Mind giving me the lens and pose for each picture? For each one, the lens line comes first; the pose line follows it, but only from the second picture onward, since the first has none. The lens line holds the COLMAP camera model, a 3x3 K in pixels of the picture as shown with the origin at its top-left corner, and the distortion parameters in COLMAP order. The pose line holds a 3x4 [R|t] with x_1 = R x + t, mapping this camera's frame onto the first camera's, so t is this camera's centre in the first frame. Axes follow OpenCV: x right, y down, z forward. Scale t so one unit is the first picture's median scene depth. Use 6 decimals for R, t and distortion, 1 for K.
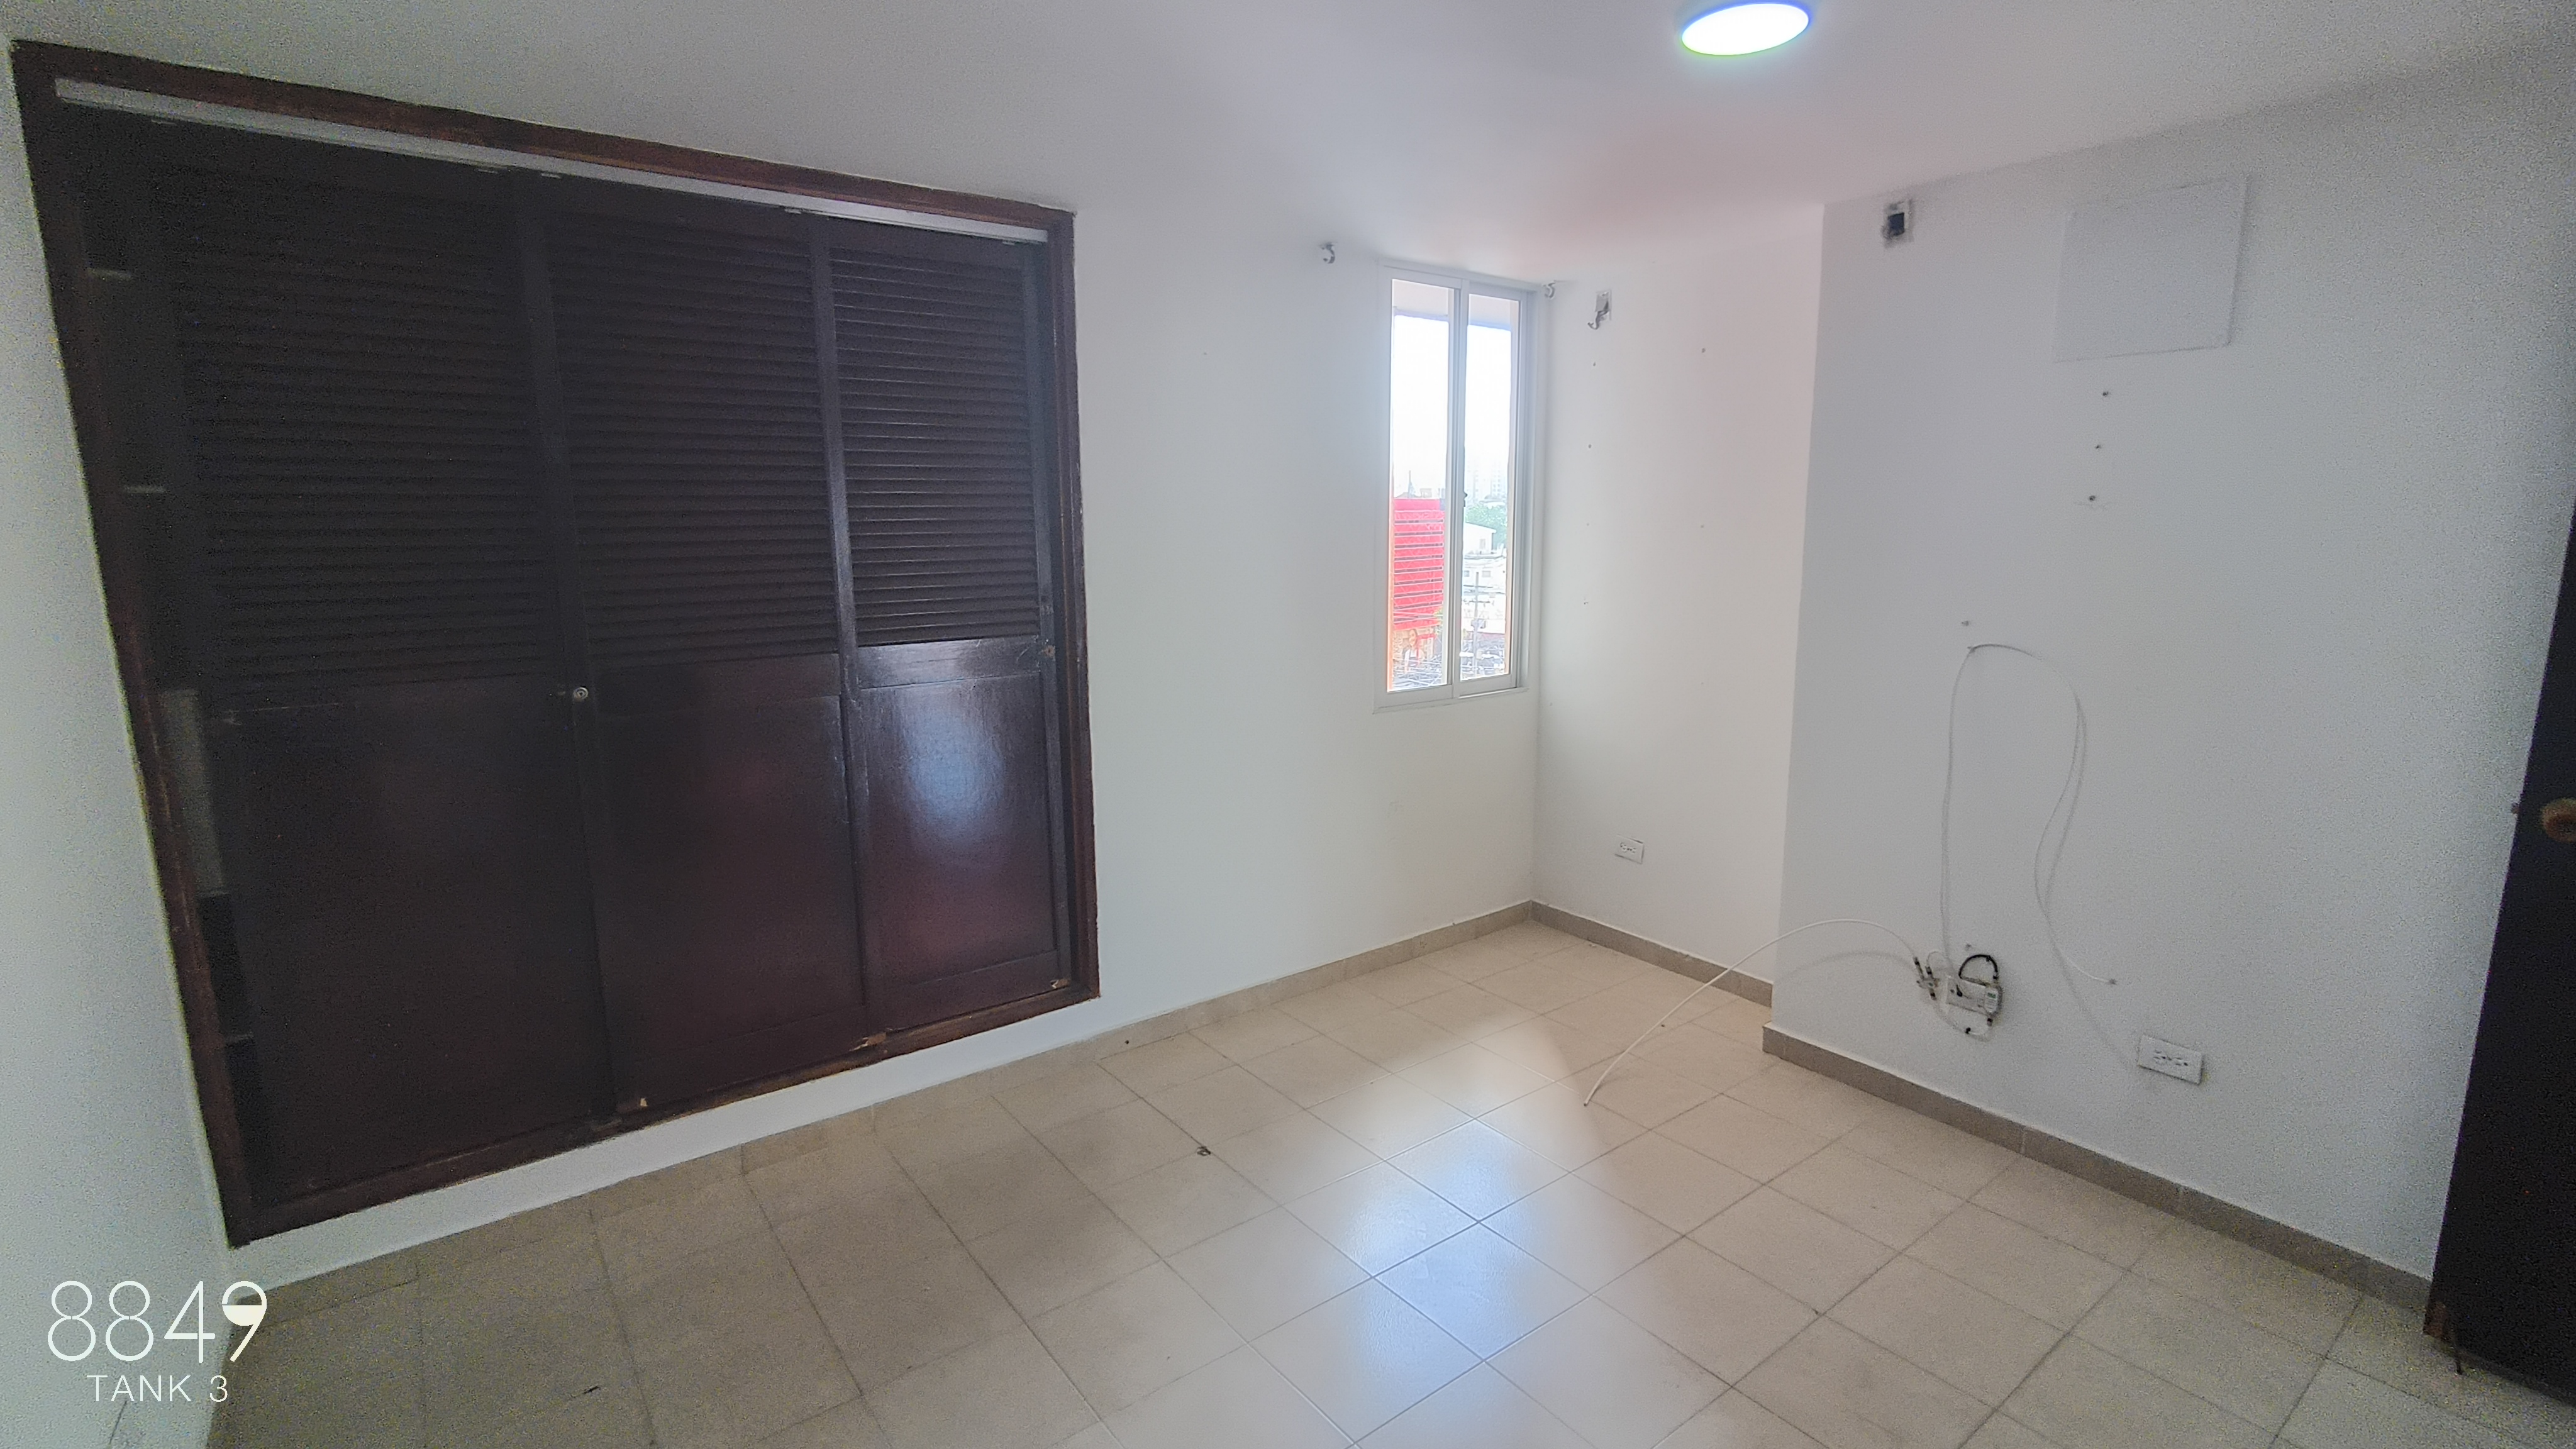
lens RADIAL K [[1175.6, 0, 1286.1], [0, 1175.6, 719.1], [0, 0, 1]] dist [-0.001756, 0.000826]
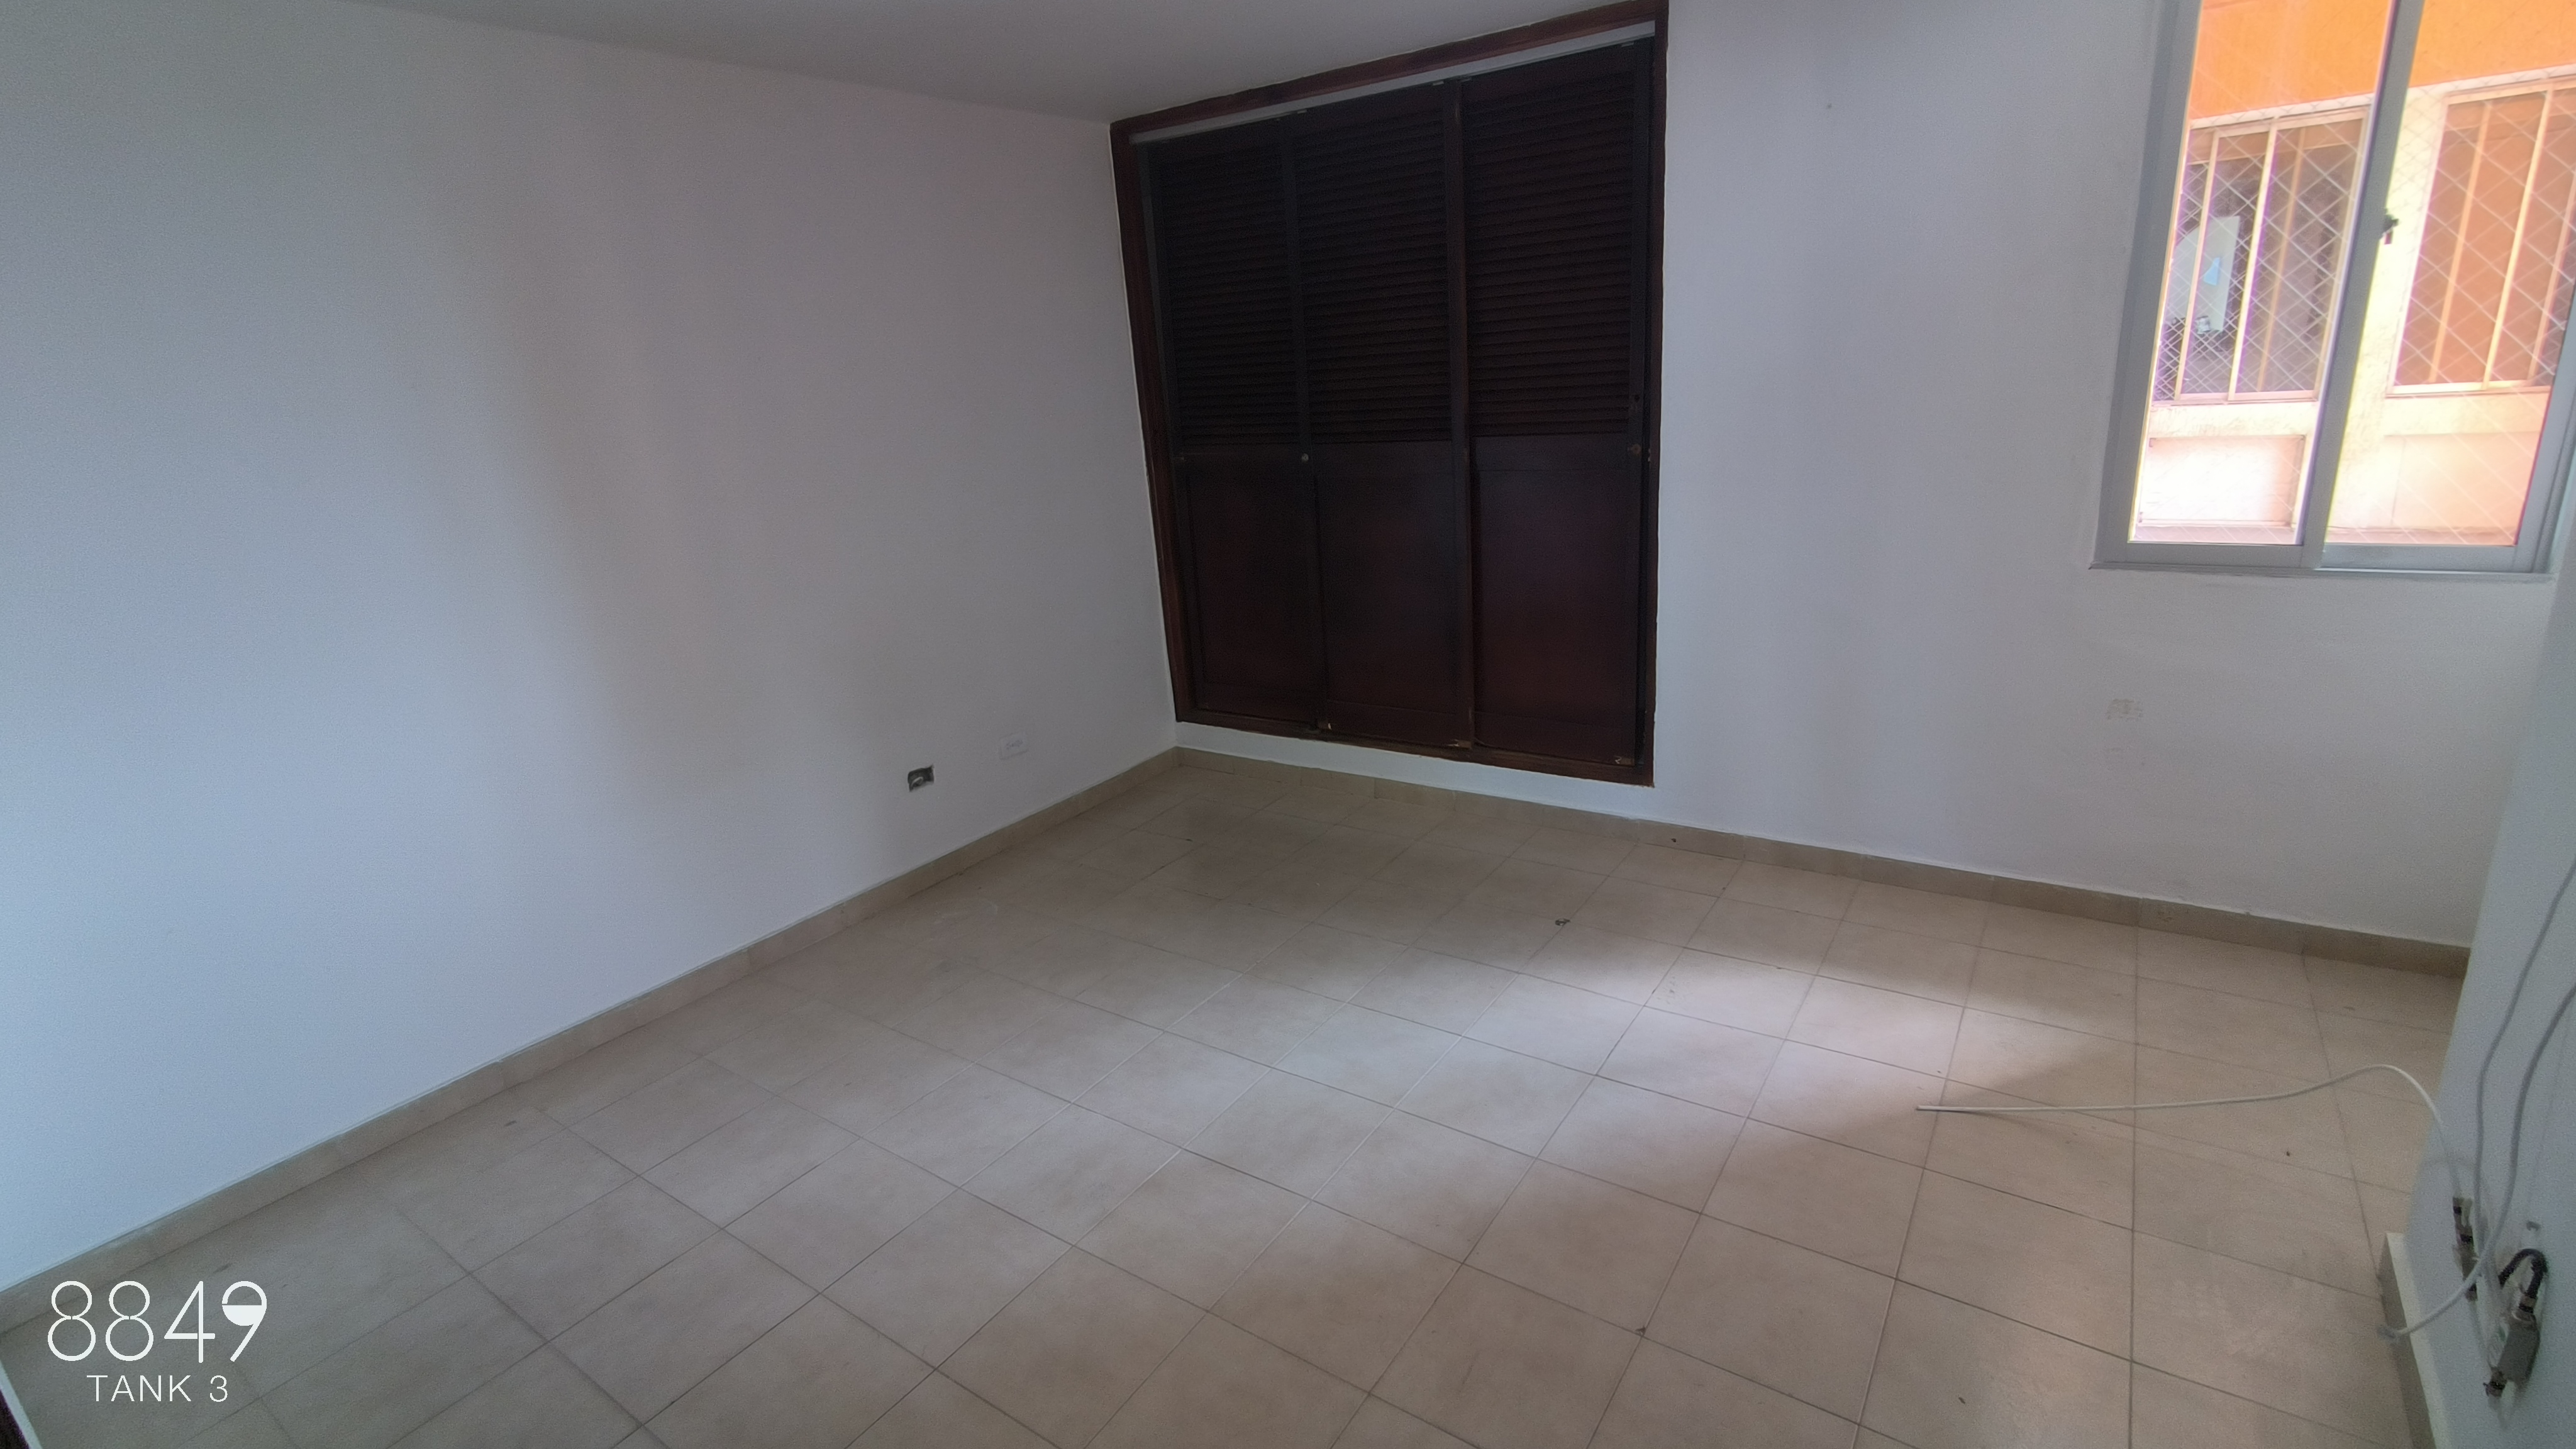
lens RADIAL K [[1175.6, 0, 1286.1], [0, 1175.6, 719.1], [0, 0, 1]] dist [-0.001756, 0.000826]
pose [[0.301190, 0.261495, -0.917009, 0.751473], [-0.102423, 0.964973, 0.241532, -0.047811], [0.948048, 0.021176, 0.317423, 0.378560]]
